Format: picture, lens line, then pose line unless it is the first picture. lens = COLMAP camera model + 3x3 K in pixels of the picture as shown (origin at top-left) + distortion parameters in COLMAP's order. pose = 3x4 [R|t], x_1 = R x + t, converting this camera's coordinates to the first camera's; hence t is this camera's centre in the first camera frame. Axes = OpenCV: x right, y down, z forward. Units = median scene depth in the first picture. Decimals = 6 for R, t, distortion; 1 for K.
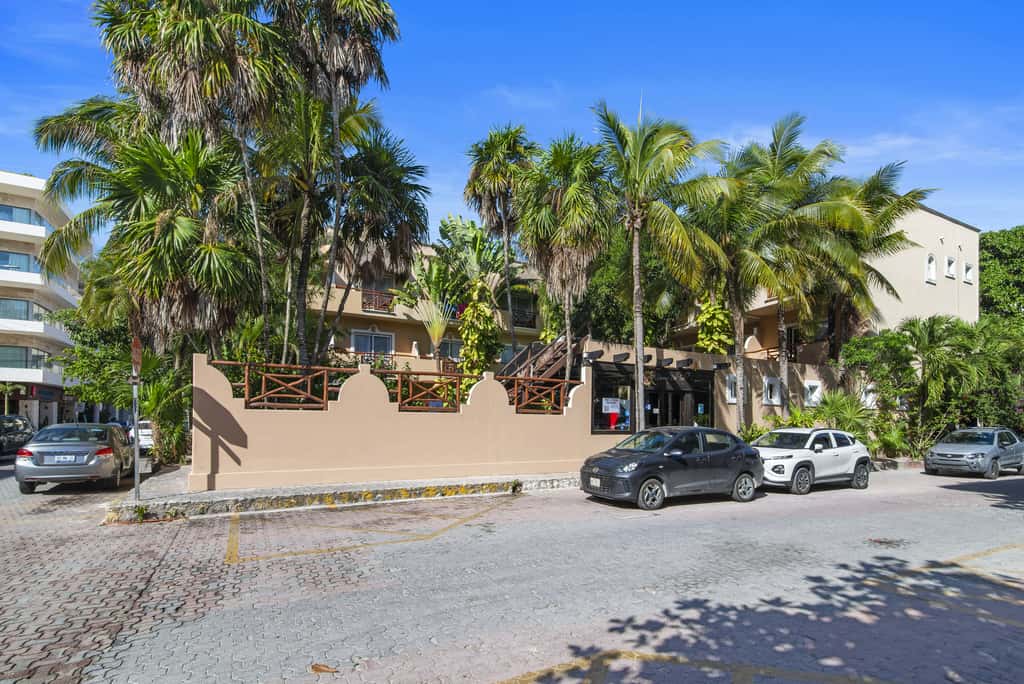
lens RADIAL K [[471.9, 0, 513.3], [0, 471.9, 345.1], [0, 0, 1]] dist [0.015074, 0.000144]
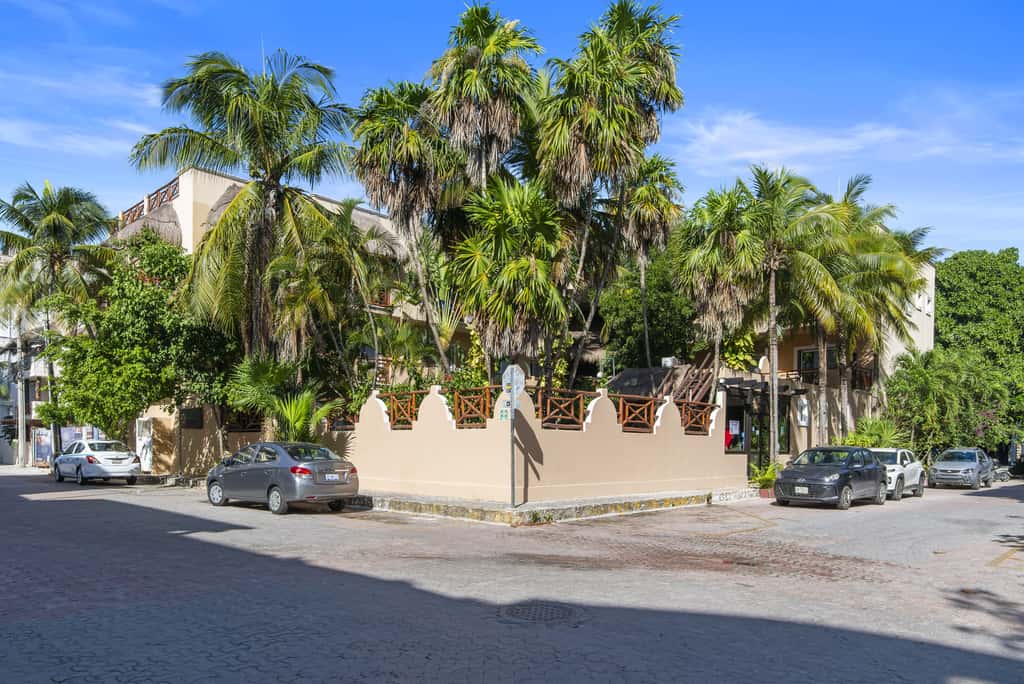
lens RADIAL K [[676.1, 0, 510.6], [0, 676.1, 340.8], [0, 0, 1]] dist [0.009893, 0.001817]
pose [[0.950654, 0.047804, 0.306549, -0.880602], [-0.049881, 0.998755, -0.001059, -0.049592], [-0.306218, -0.014284, 0.951854, -0.362344]]
